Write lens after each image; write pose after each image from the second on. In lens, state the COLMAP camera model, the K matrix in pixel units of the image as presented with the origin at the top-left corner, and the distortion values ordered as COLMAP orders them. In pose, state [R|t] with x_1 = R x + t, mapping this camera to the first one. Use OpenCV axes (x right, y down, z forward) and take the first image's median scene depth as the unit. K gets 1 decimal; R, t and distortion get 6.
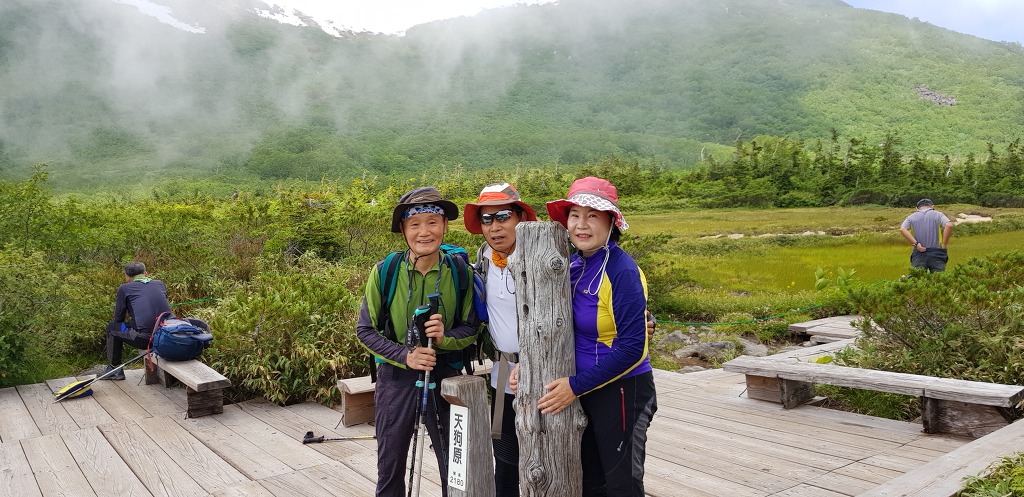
lens RADIAL K [[731.5, 0, 512.1], [0, 731.5, 230.5], [0, 0, 1]] dist [0.067976, -0.150411]
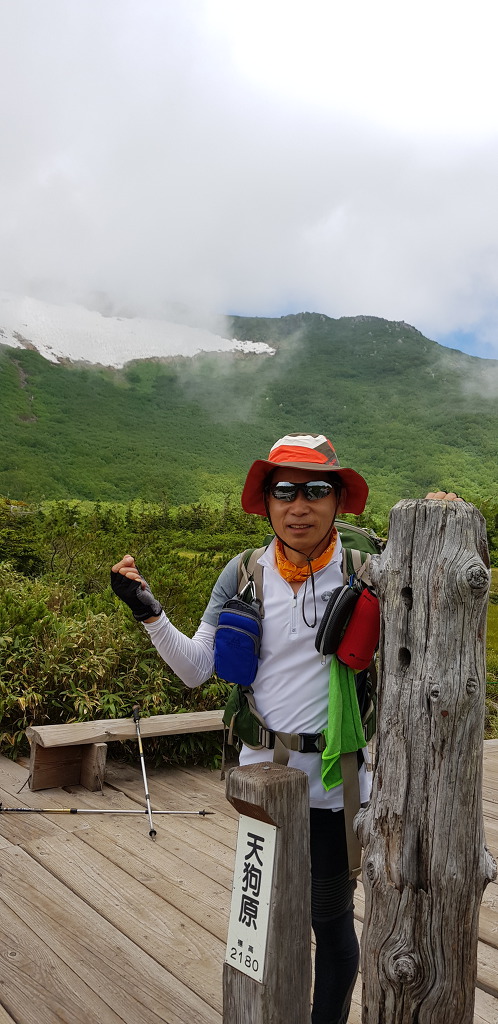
lens RADIAL K [[731.5, 0, 250.3], [0, 731.5, 516.9], [0, 0, 1]] dist [0.067976, -0.150411]
pose [[0.994693, 0.091379, 0.047293, -0.118726], [-0.087710, 0.993351, -0.074568, 0.048970], [-0.053793, 0.070024, 0.996094, 0.399861]]
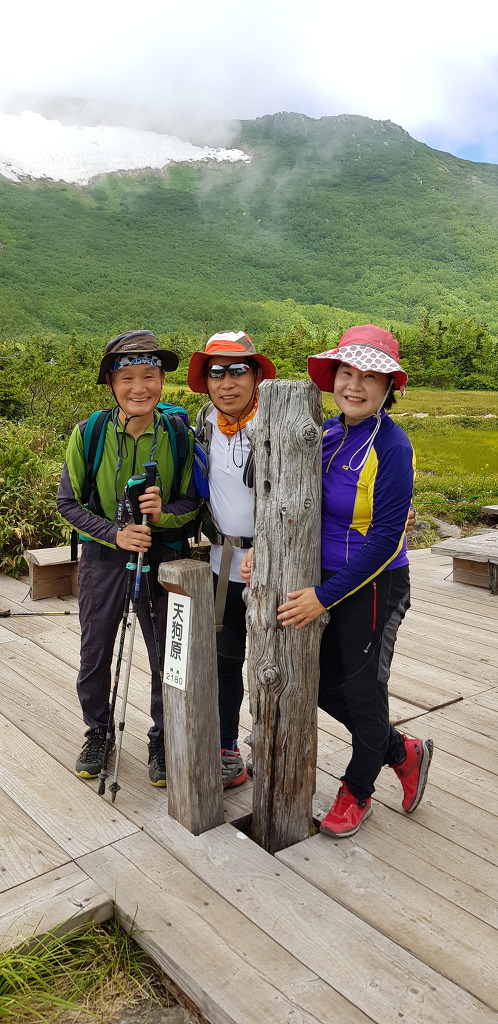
lens RADIAL K [[731.5, 0, 250.3], [0, 731.5, 516.9], [0, 0, 1]] dist [0.067976, -0.150411]
pose [[0.996102, 0.038336, 0.079445, -0.058080], [-0.050341, 0.986616, 0.155099, 0.012554], [-0.072436, -0.158494, 0.984699, 0.158896]]
